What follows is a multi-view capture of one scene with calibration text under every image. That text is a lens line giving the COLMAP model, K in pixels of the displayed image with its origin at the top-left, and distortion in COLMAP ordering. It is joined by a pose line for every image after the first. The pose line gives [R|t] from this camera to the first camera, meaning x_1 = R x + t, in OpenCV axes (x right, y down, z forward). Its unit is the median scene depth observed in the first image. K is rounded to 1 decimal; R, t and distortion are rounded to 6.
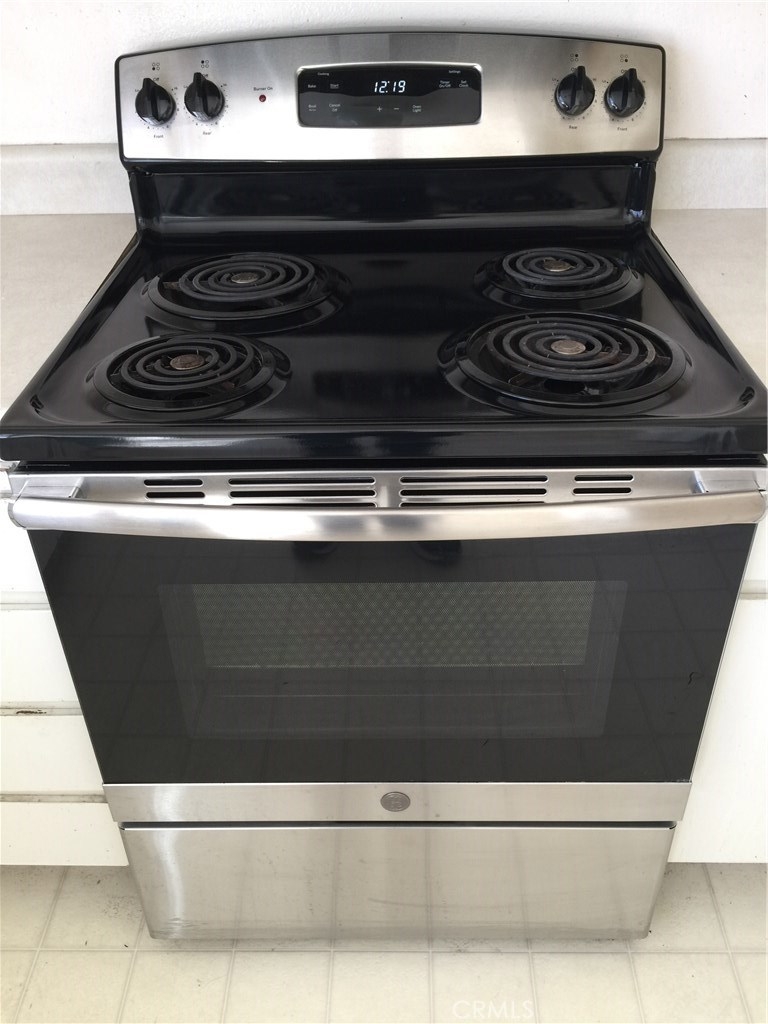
lens RADIAL K [[883.0, 0, 384.0], [0, 883.0, 512.0], [0, 0, 1]] dist [0.045143, -0.001260]
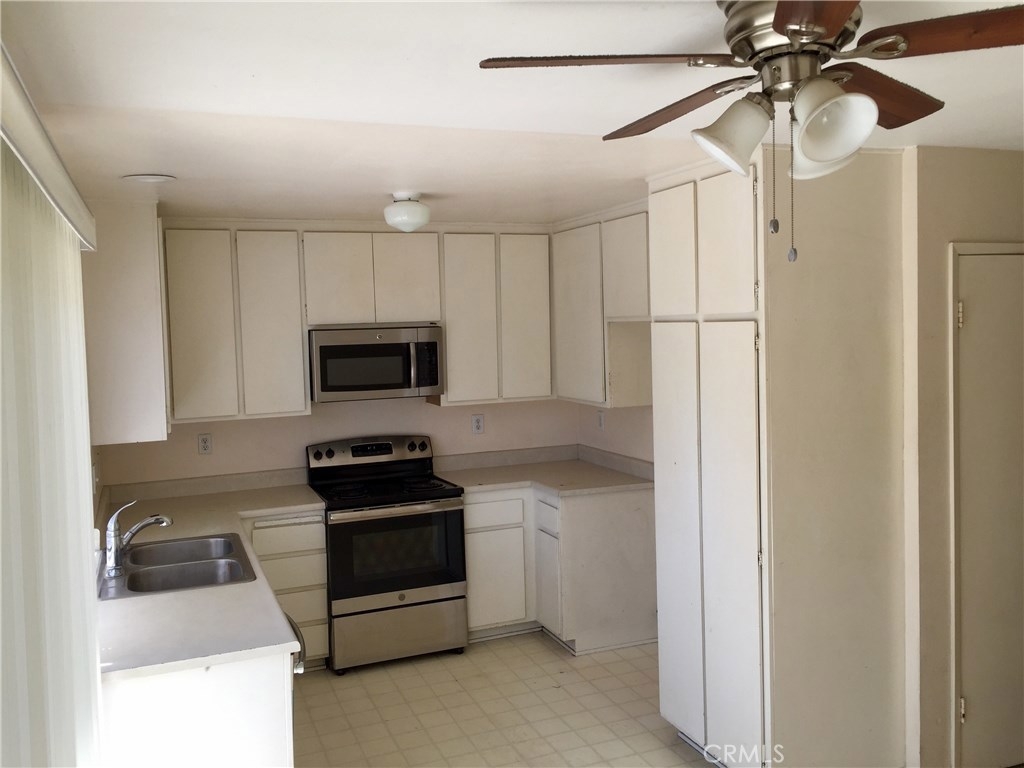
lens RADIAL K [[883.0, 0, 512.0], [0, 883.0, 384.0], [0, 0, 1]] dist [0.045143, -0.001260]
pose [[0.924503, -0.041183, 0.378943, -0.997201], [0.230272, 0.852576, -0.469136, 1.469852], [-0.303757, 0.520977, 0.797693, -2.875001]]
